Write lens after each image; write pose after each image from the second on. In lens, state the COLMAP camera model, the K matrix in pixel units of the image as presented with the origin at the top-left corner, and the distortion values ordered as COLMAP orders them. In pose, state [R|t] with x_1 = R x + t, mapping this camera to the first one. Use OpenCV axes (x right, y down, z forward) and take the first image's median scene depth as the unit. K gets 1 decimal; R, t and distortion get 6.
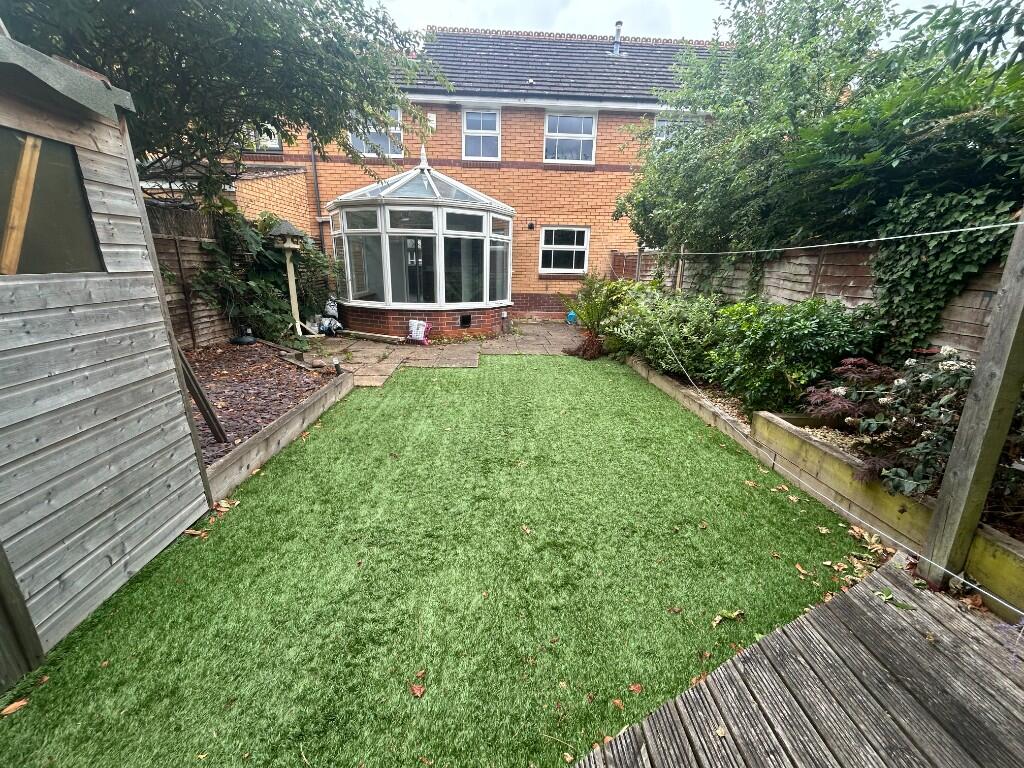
lens RADIAL K [[414.5, 0, 512.5], [0, 414.5, 385.1], [0, 0, 1]] dist [-0.003729, 0.000845]
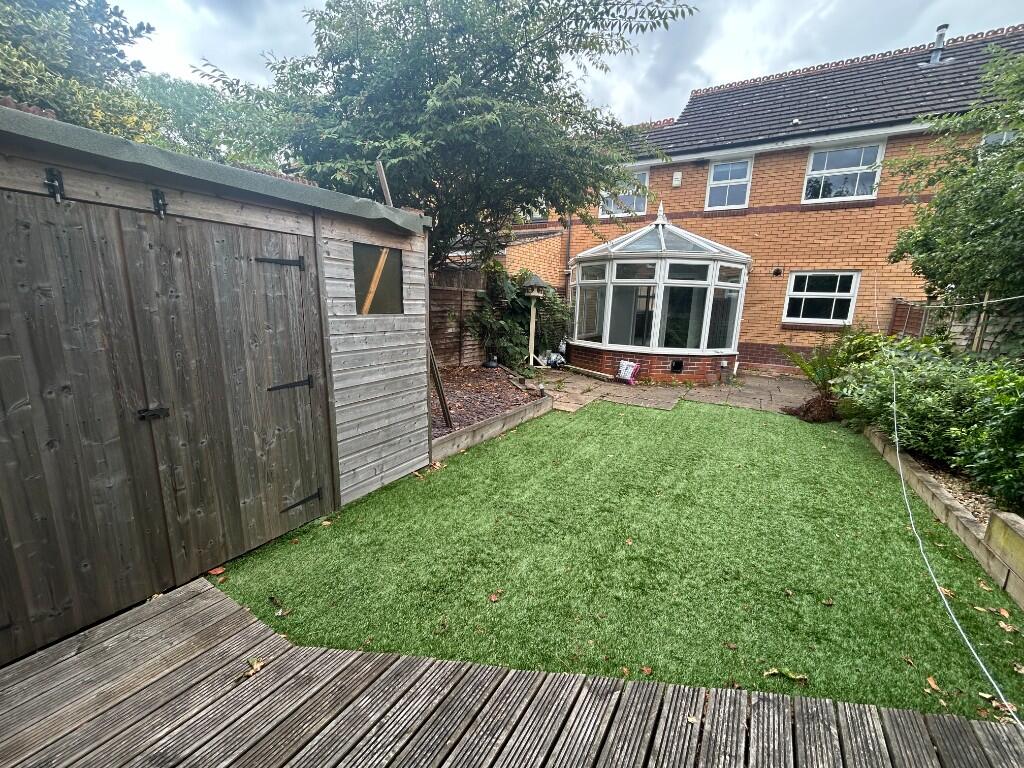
lens RADIAL K [[414.5, 0, 510.6], [0, 414.5, 385.0], [0, 0, 1]] dist [-0.003729, 0.000845]
pose [[0.837359, 0.115344, -0.534346, 0.162652], [-0.168886, 0.984253, -0.052195, 0.019452], [0.519911, 0.133950, 0.843653, -0.097055]]
